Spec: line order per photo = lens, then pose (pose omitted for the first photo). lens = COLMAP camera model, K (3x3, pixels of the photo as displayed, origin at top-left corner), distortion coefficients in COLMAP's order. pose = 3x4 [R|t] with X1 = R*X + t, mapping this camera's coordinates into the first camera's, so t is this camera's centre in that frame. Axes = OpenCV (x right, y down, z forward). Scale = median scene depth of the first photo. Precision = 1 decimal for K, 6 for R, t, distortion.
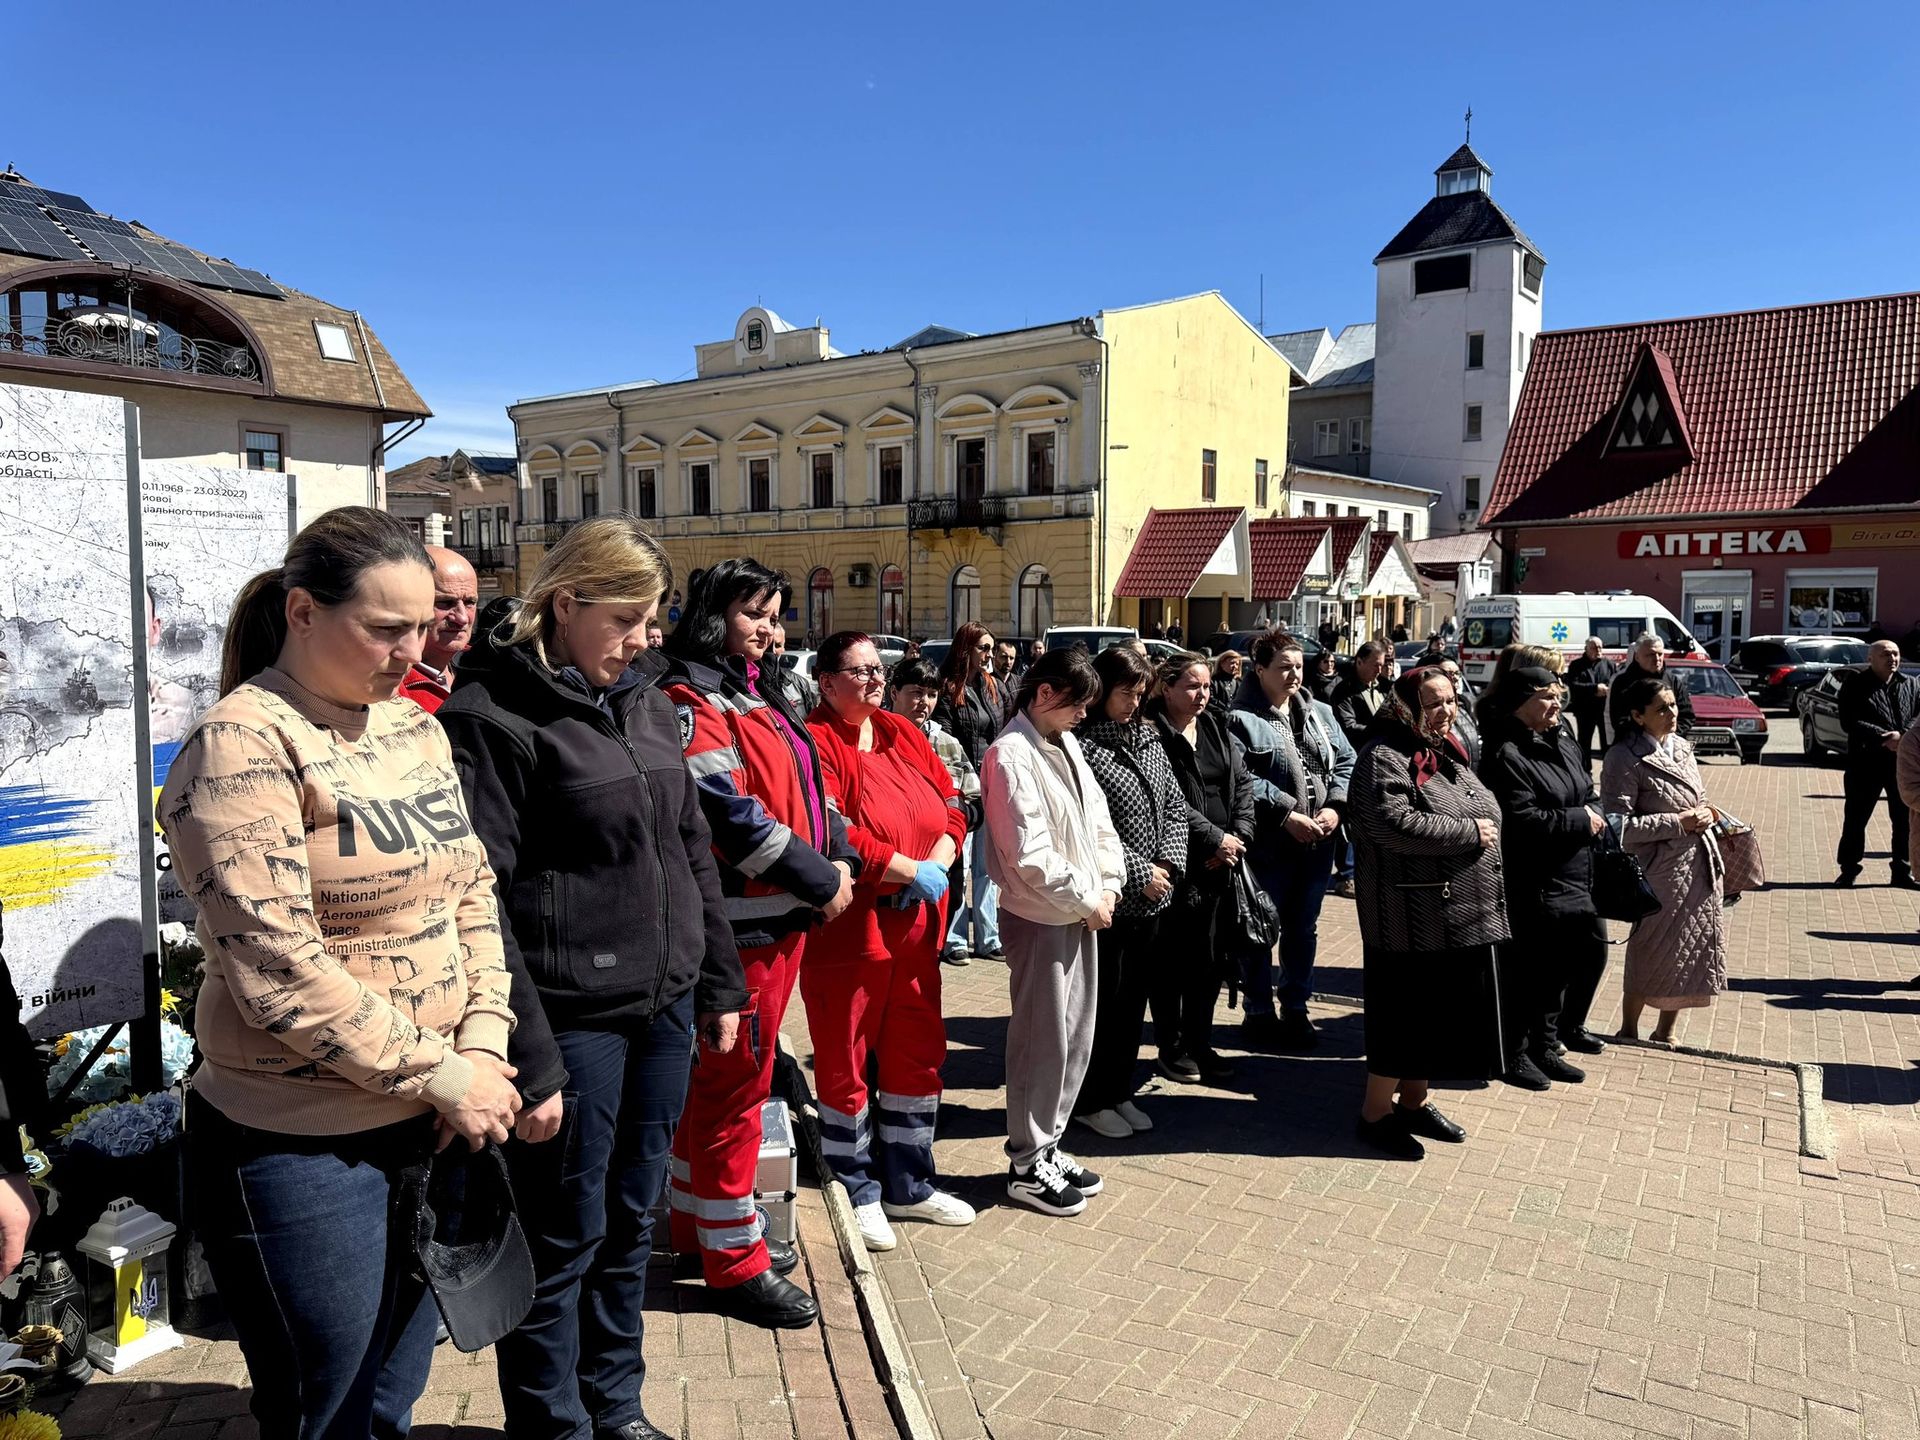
lens RADIAL K [[1352.4, 0, 965.9], [0, 1352.4, 704.8], [0, 0, 1]] dist [0.169034, -0.261994]
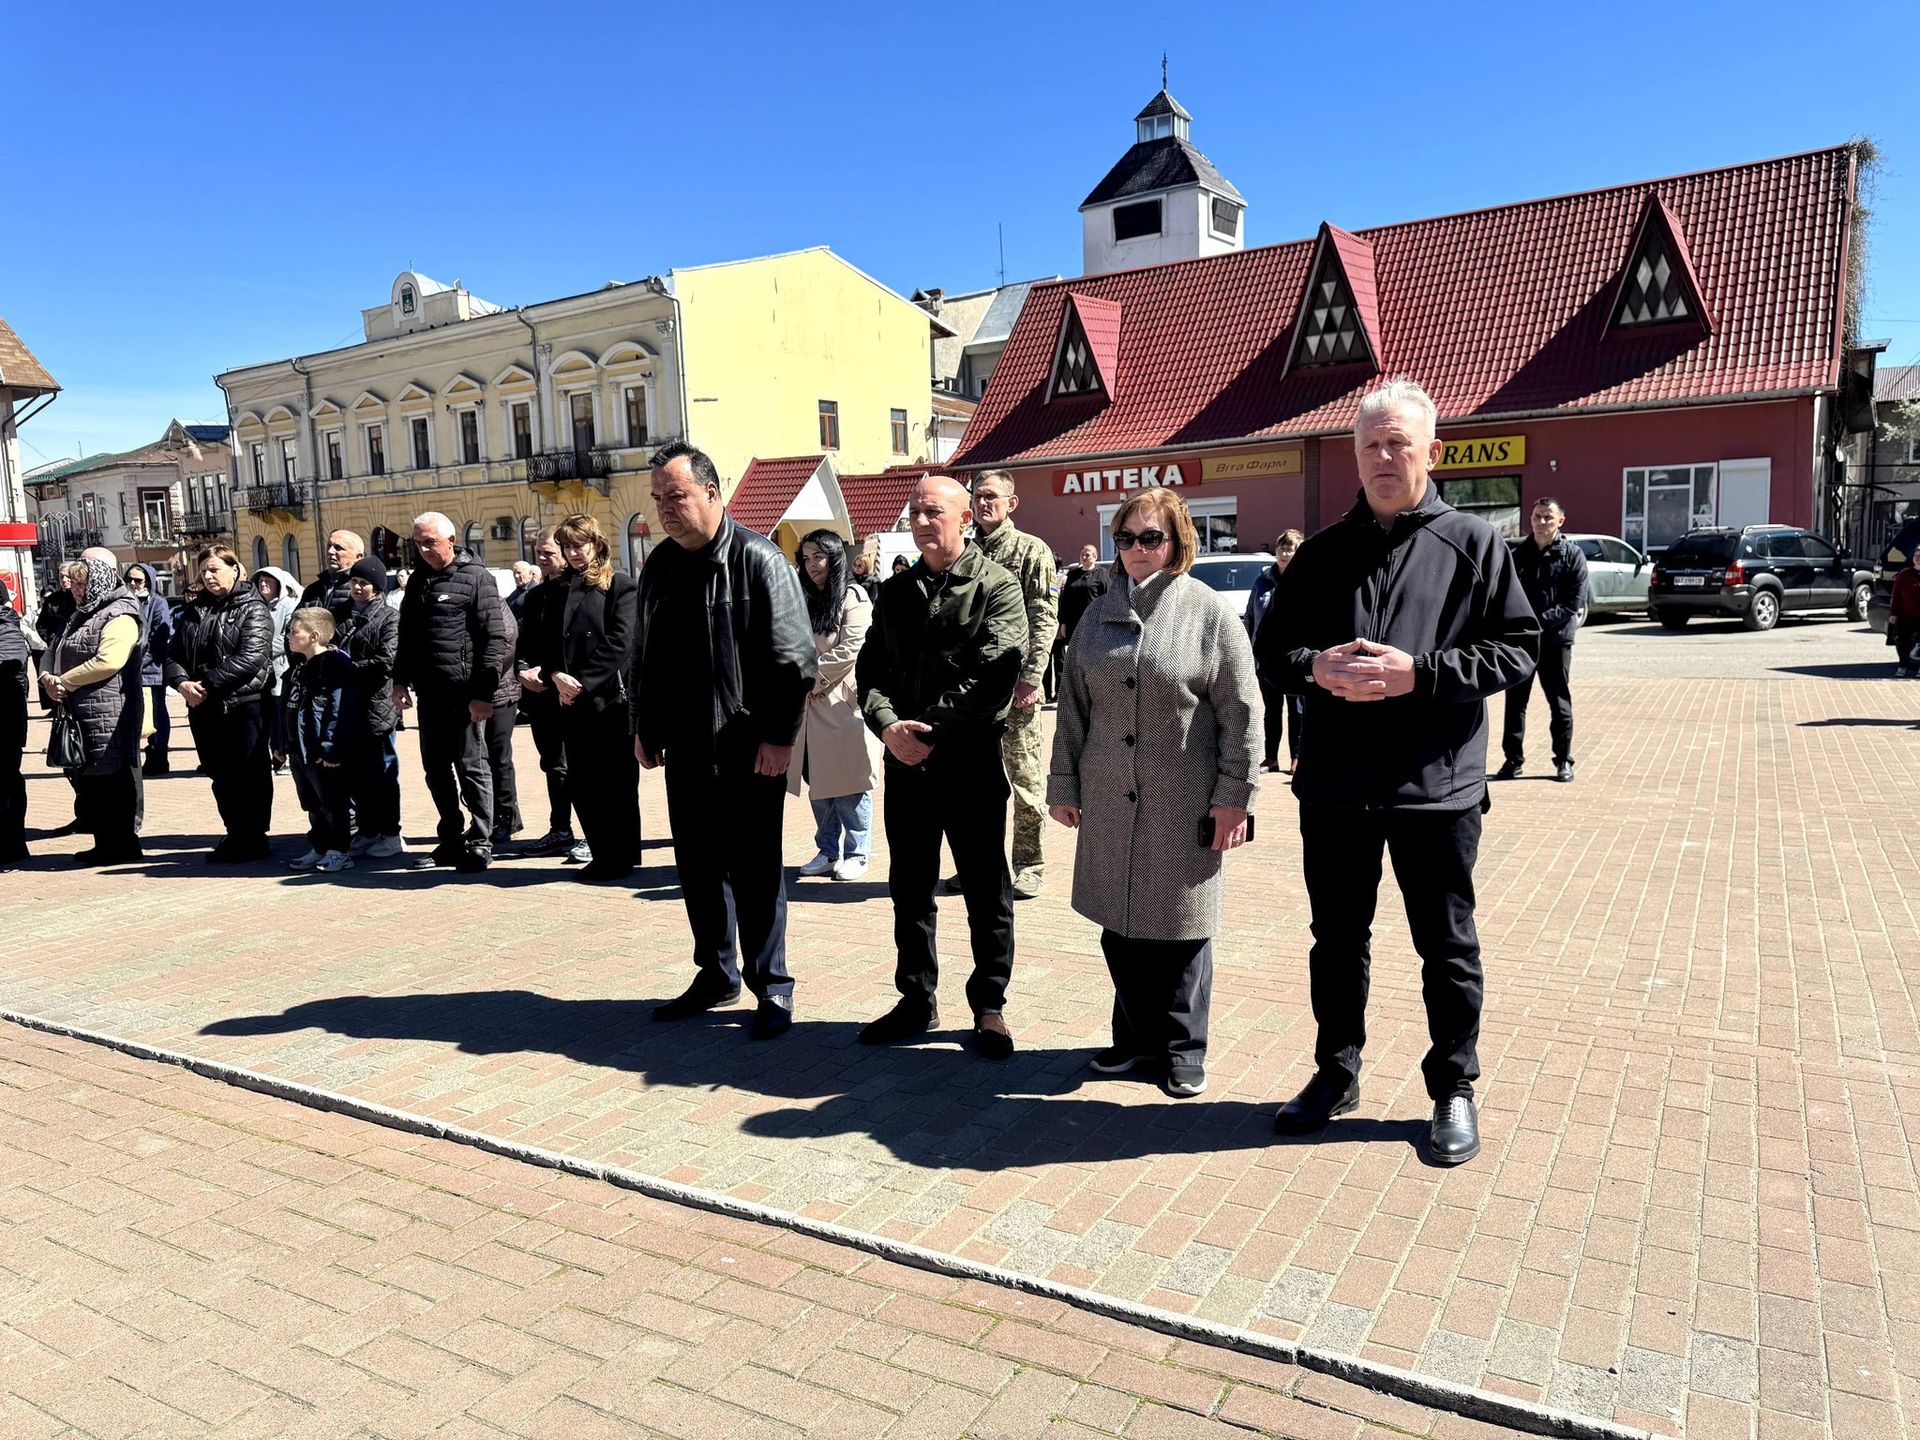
lens RADIAL K [[1379.2, 0, 955.4], [0, 1379.2, 725.0], [0, 0, 1]] dist [0.086754, -0.130738]
pose [[0.999524, -0.030850, 0.000335, 0.283450], [0.030799, 0.998395, 0.047525, 0.015946], [-0.001800, -0.047492, 0.998870, -0.077734]]
